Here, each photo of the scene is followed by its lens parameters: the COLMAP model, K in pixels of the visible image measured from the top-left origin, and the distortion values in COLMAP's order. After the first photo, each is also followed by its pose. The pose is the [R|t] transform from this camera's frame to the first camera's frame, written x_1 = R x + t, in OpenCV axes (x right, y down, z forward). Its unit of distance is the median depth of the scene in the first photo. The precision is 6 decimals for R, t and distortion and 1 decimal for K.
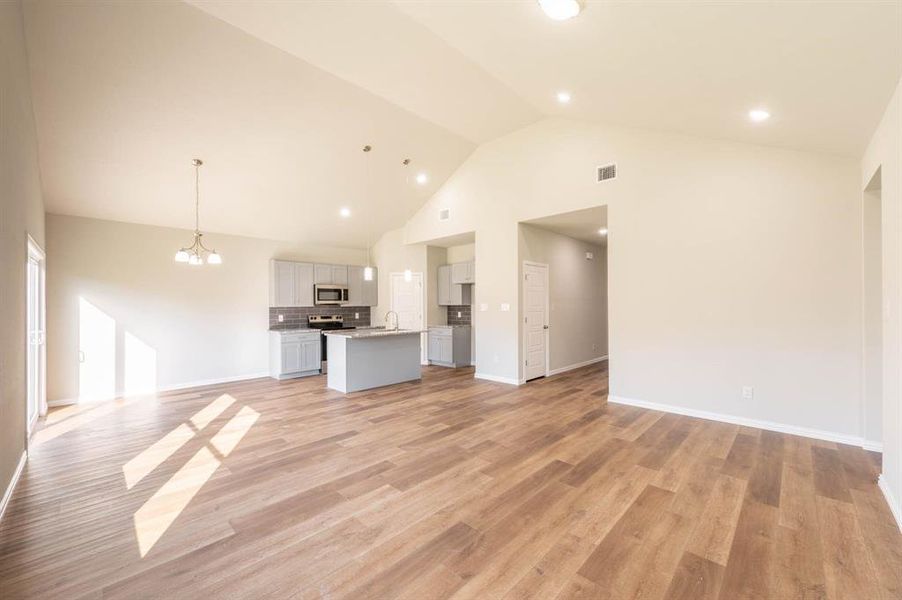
lens RADIAL K [[355.7, 0, 454.7], [0, 355.7, 304.4], [0, 0, 1]] dist [-0.001986, 0.000320]
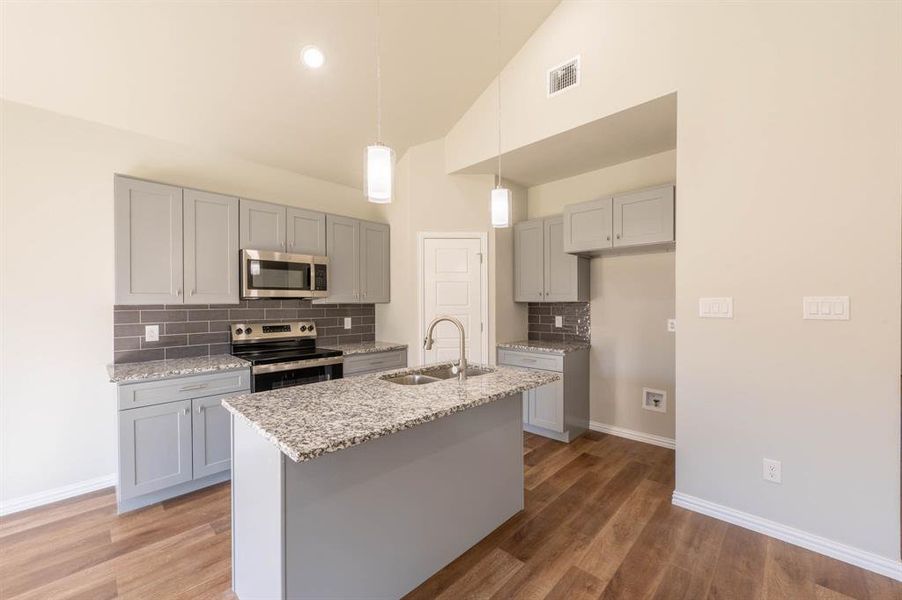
lens RADIAL K [[355.7, 0, 452.0], [0, 355.7, 303.3], [0, 0, 1]] dist [-0.001986, 0.000320]
pose [[0.999988, 0.003169, 0.003695, -0.157870], [-0.003179, 0.999992, 0.002614, 0.003929], [-0.003687, -0.002626, 0.999990, 0.606180]]
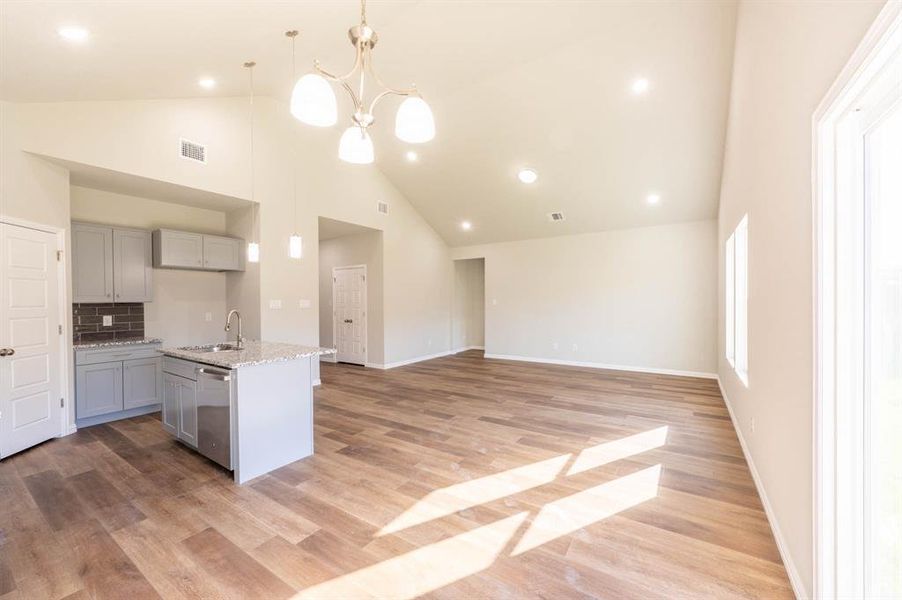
lens RADIAL K [[355.7, 0, 455.0], [0, 355.7, 305.4], [0, 0, 1]] dist [-0.001986, 0.000320]
pose [[-0.185733, -0.001585, 0.982599, -0.710331], [0.006987, 0.999971, 0.002934, 0.009431], [-0.982575, 0.007411, -0.185716, 0.689444]]
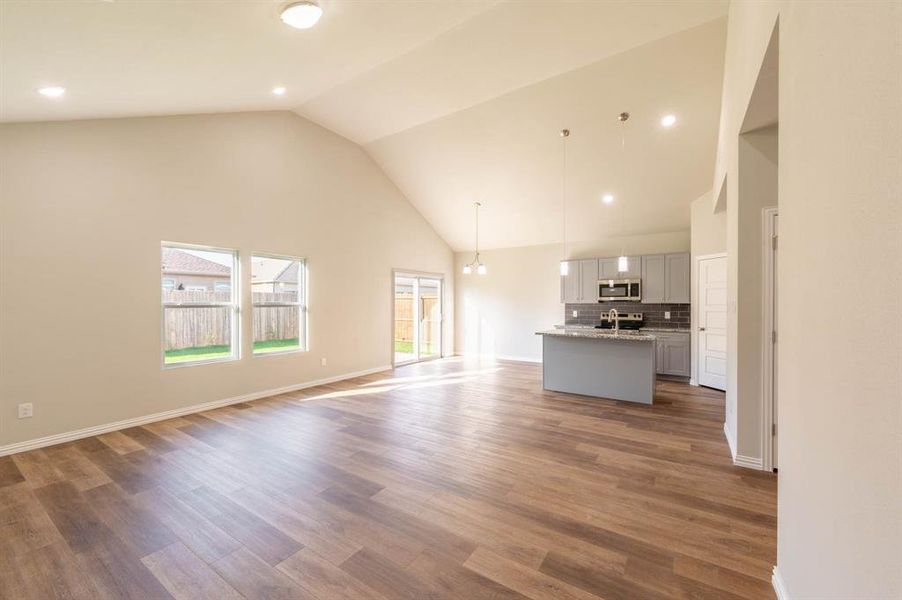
lens RADIAL K [[355.7, 0, 453.4], [0, 355.7, 302.0], [0, 0, 1]] dist [-0.001986, 0.000320]
pose [[0.184858, 0.005833, -0.982748, 0.501354], [0.000801, 0.999981, 0.006086, -0.003547], [0.982765, -0.001912, 0.184850, 0.440653]]
